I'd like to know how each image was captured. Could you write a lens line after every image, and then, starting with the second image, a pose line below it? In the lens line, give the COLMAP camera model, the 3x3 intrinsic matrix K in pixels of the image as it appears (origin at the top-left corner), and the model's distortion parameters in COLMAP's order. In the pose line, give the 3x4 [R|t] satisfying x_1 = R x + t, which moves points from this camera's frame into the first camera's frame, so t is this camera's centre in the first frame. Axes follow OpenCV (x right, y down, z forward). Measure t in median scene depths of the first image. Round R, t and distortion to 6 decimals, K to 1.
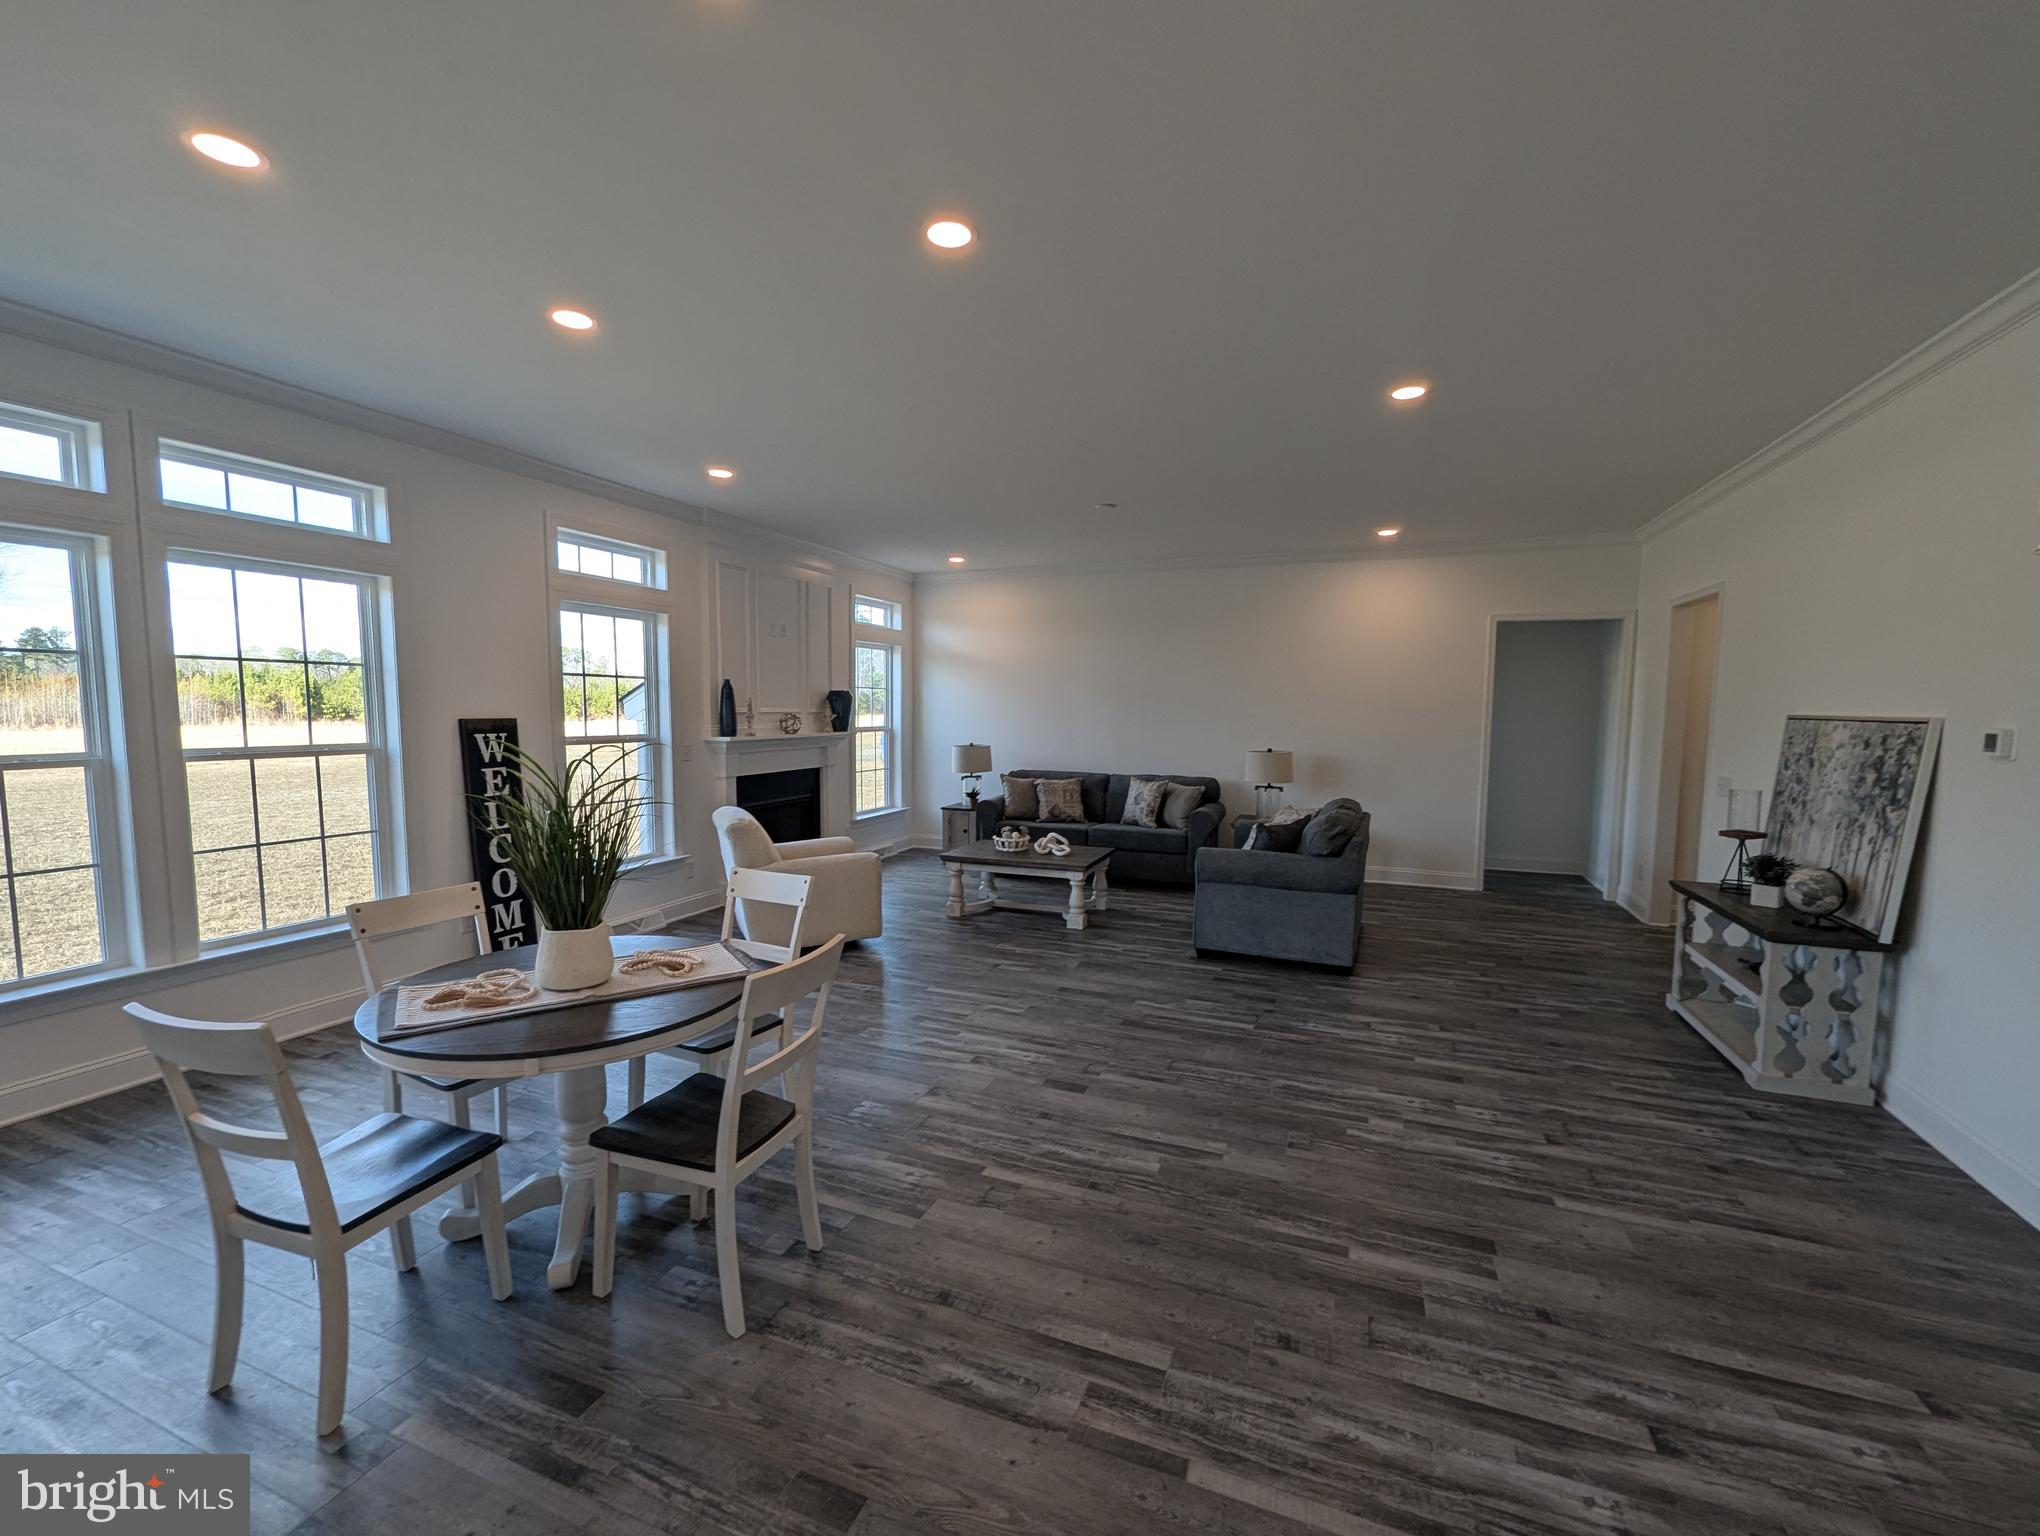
lens RADIAL K [[847.6, 0, 1024.0], [0, 847.6, 776.6], [0, 0, 1]] dist [0.003104, 0.000100]
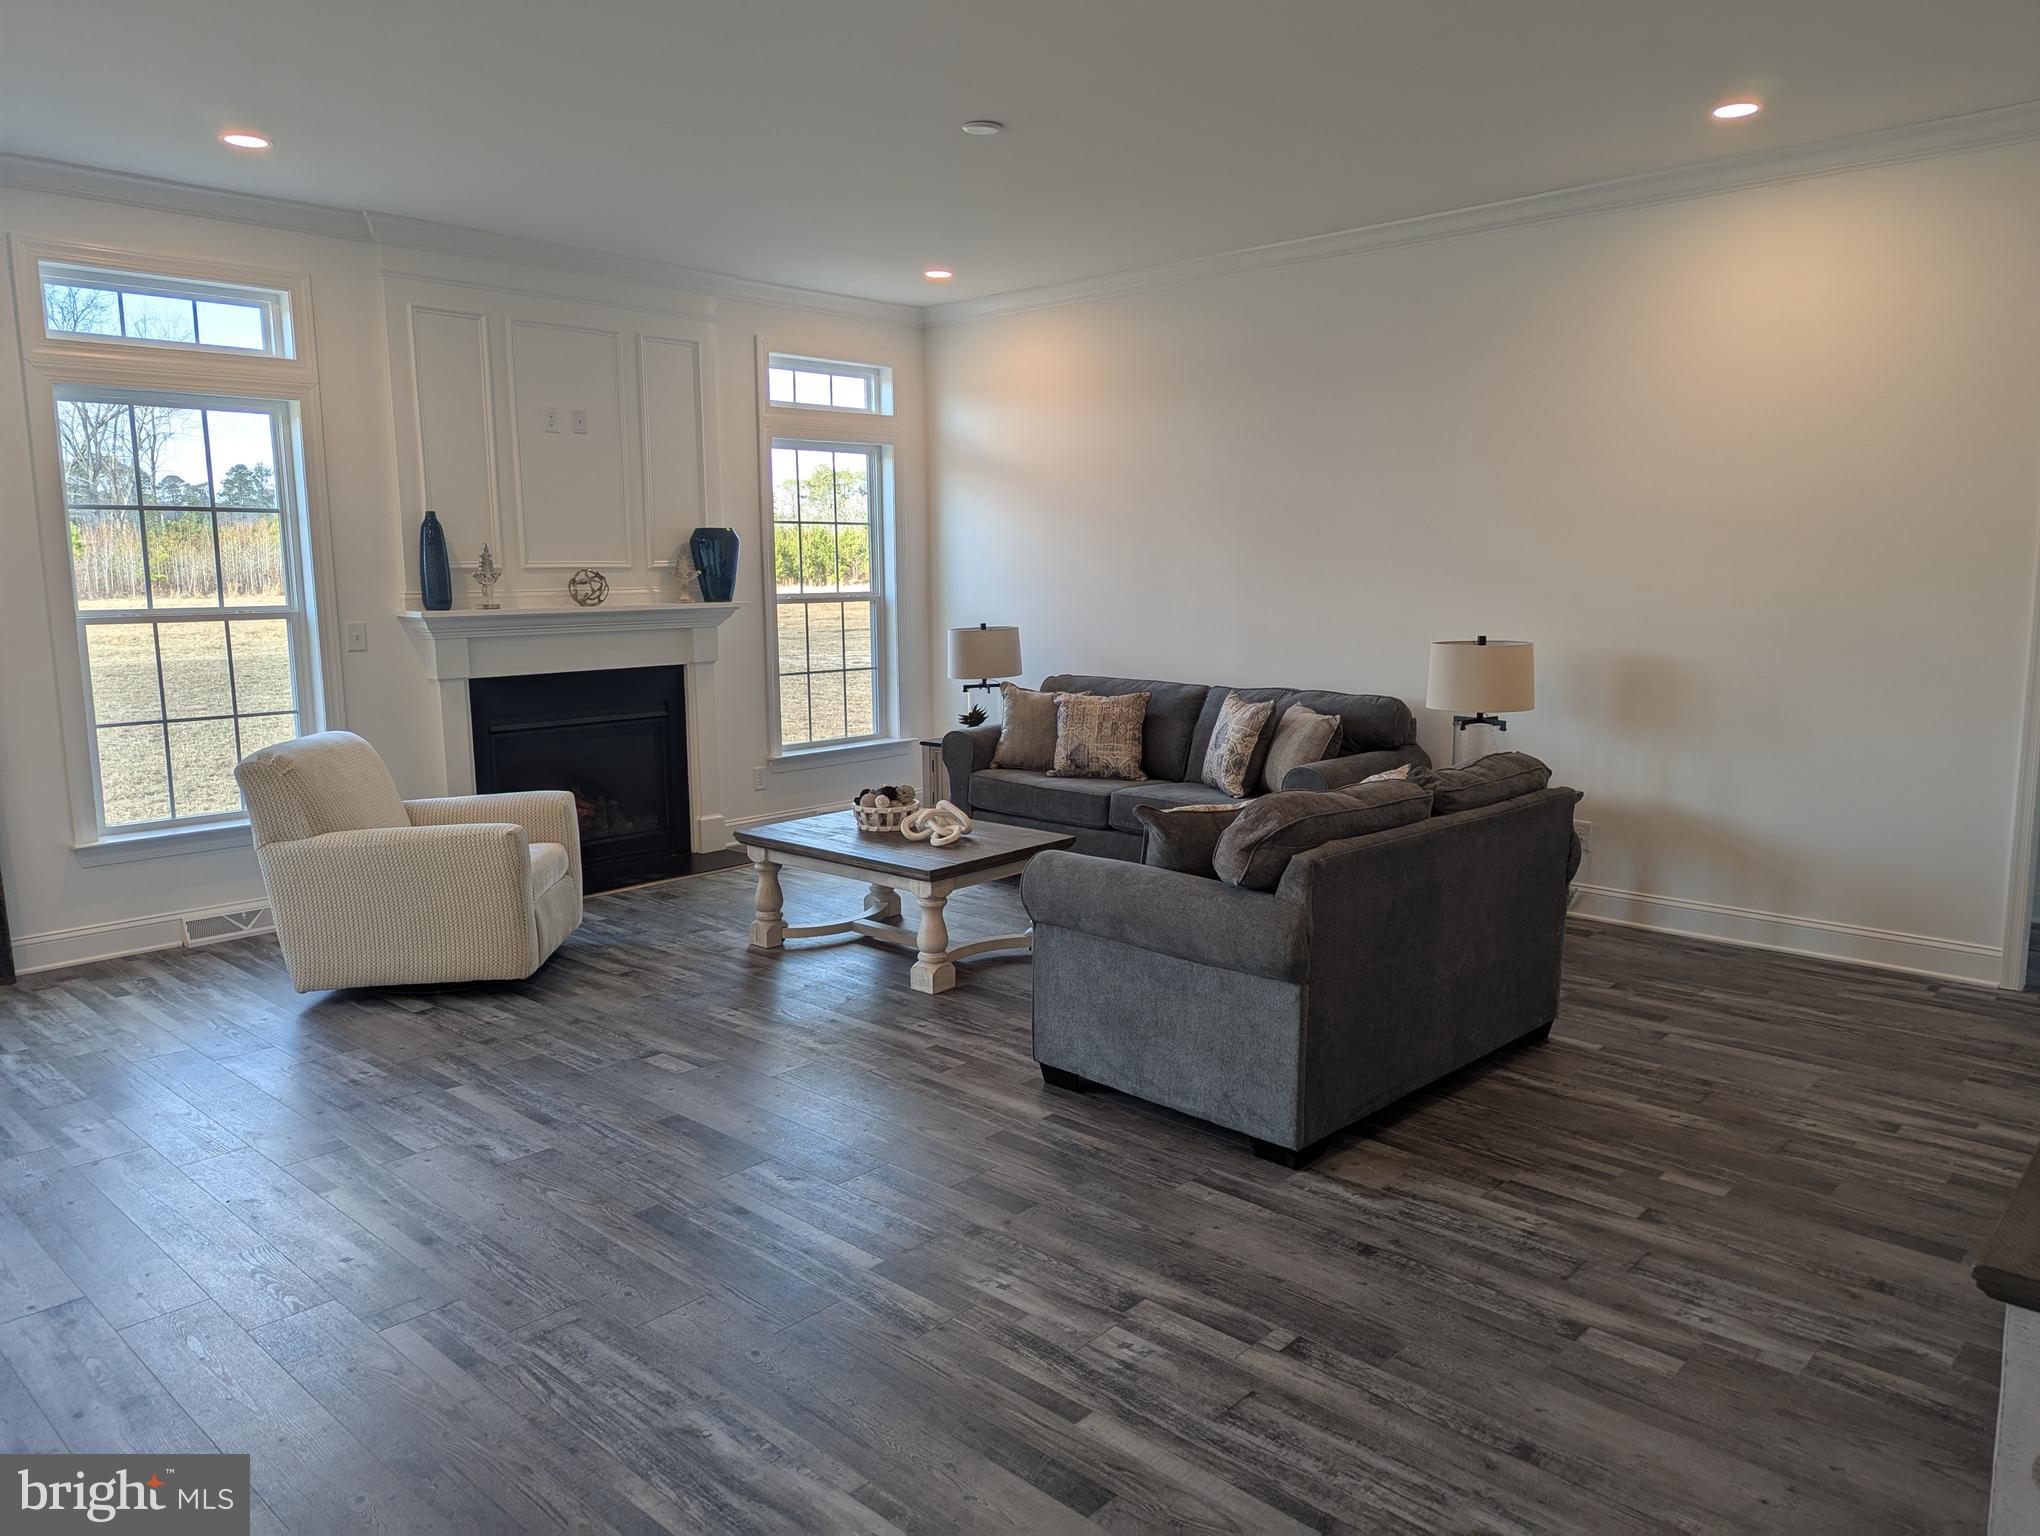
lens RADIAL K [[1427.9, 0, 1033.9], [0, 1427.9, 771.3], [0, 0, 1]] dist [0.075247, -0.075267]
pose [[0.931913, 0.038827, -0.360599, 0.499799], [-0.014934, 0.997518, 0.068812, -0.014430], [0.362375, -0.058742, 0.930179, 0.276974]]
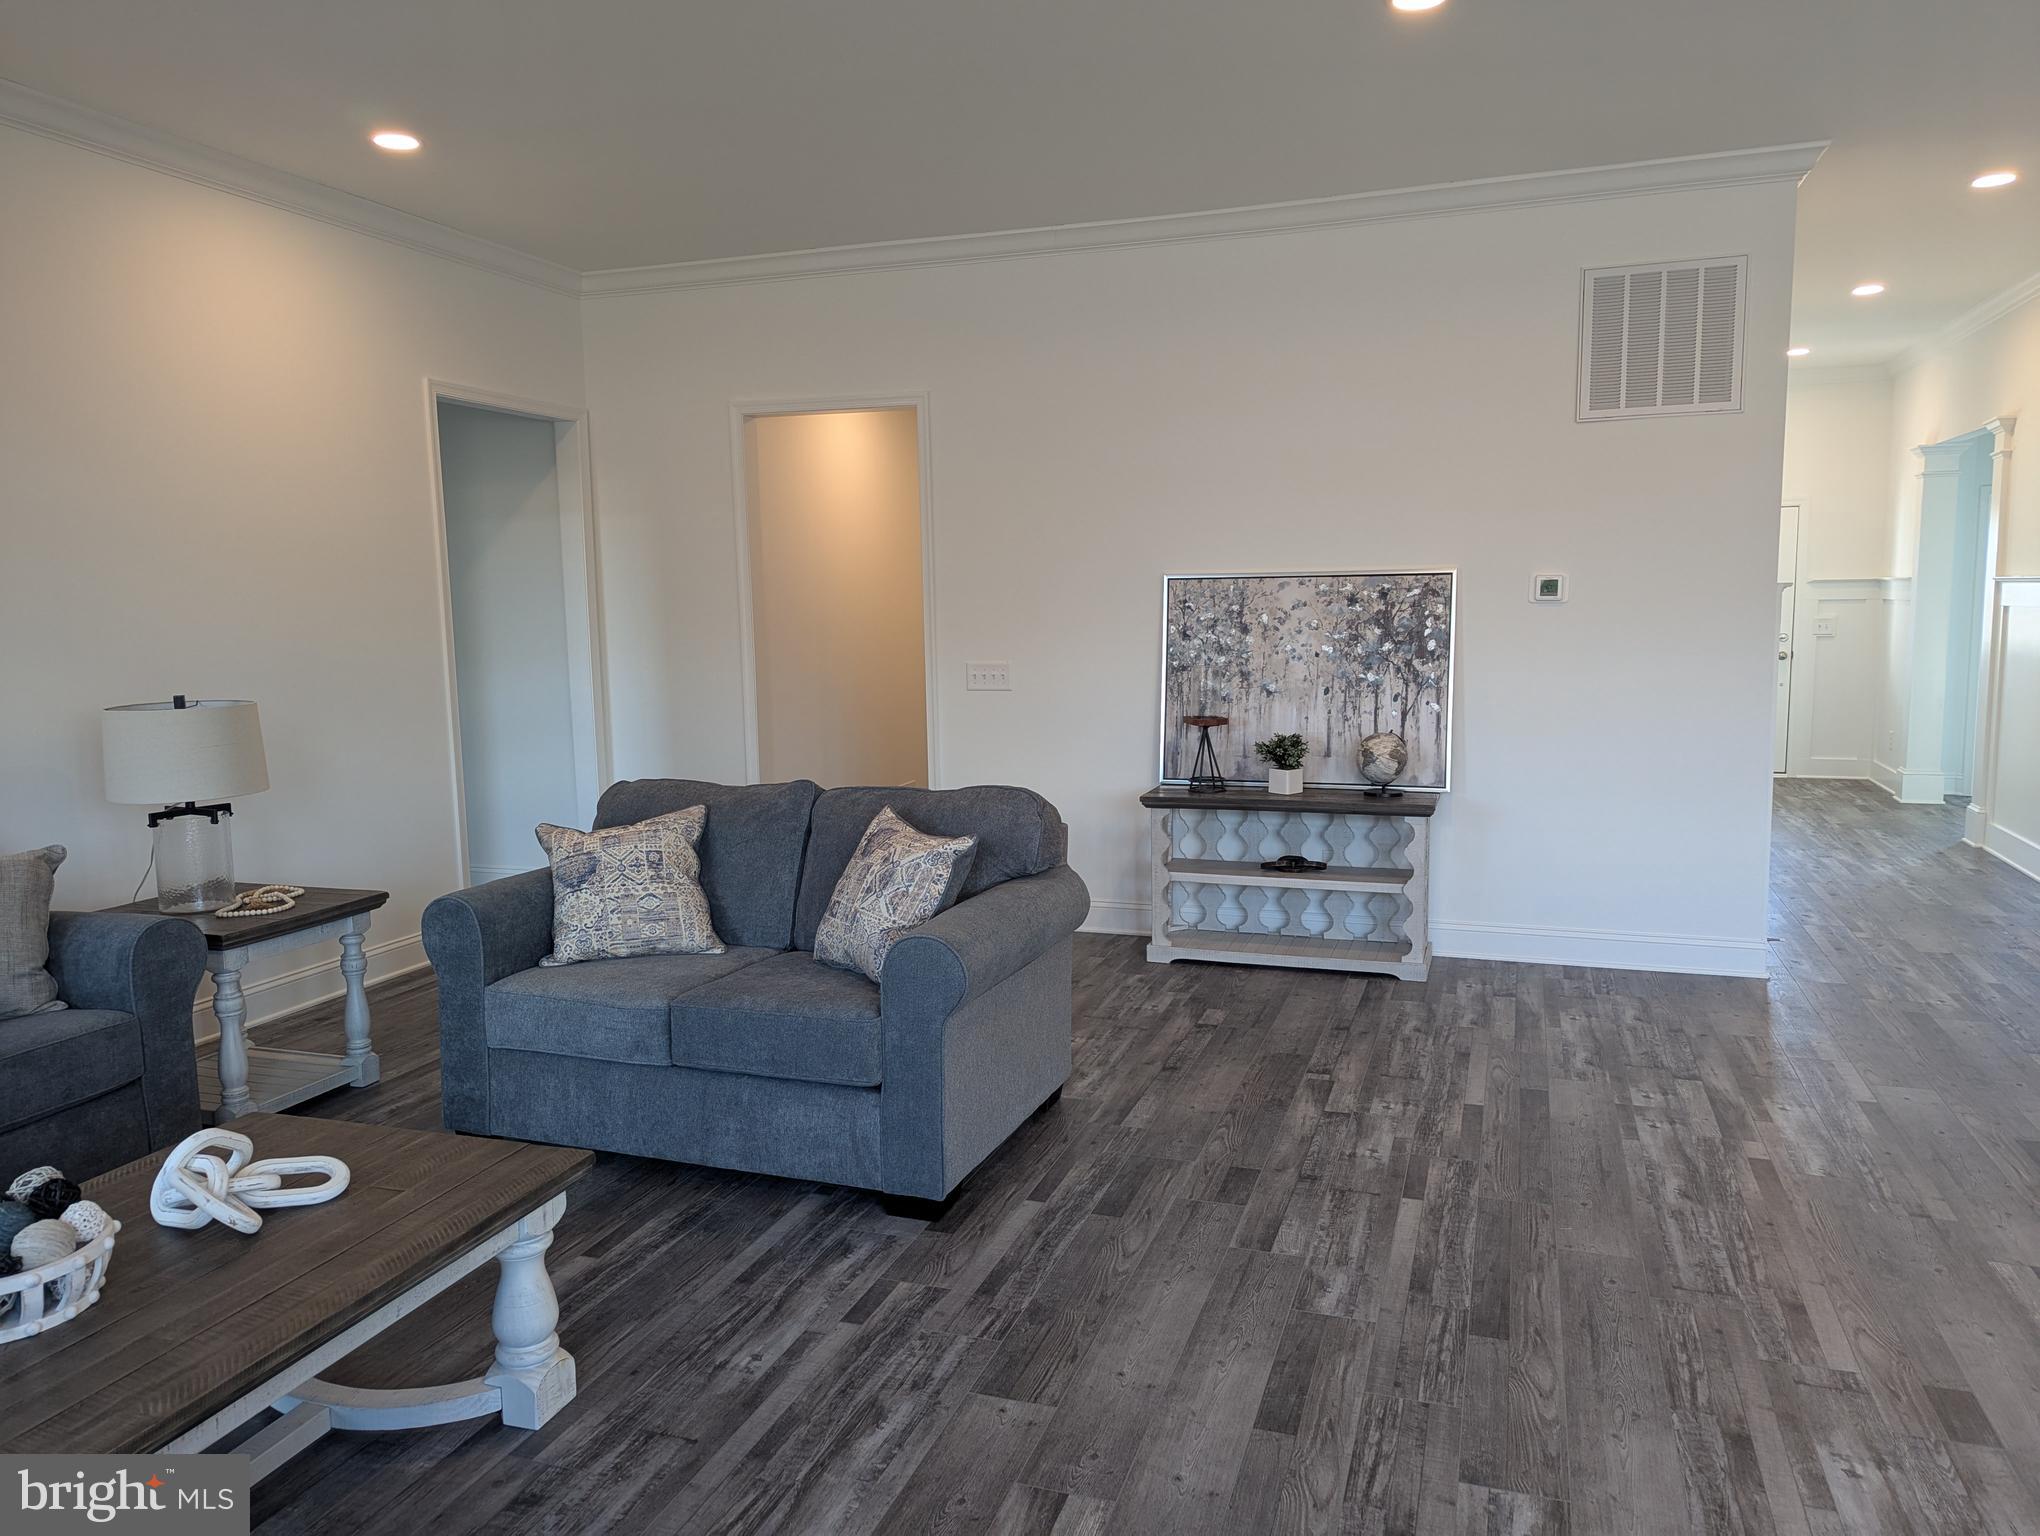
lens RADIAL K [[1427.9, 0, 1033.9], [0, 1427.9, 771.3], [0, 0, 1]] dist [0.075247, -0.075267]
pose [[-0.050447, -0.129312, 0.990320, -0.421364], [0.096900, 0.986270, 0.133720, -0.068465], [-0.994015, 0.102708, -0.037224, 0.999478]]
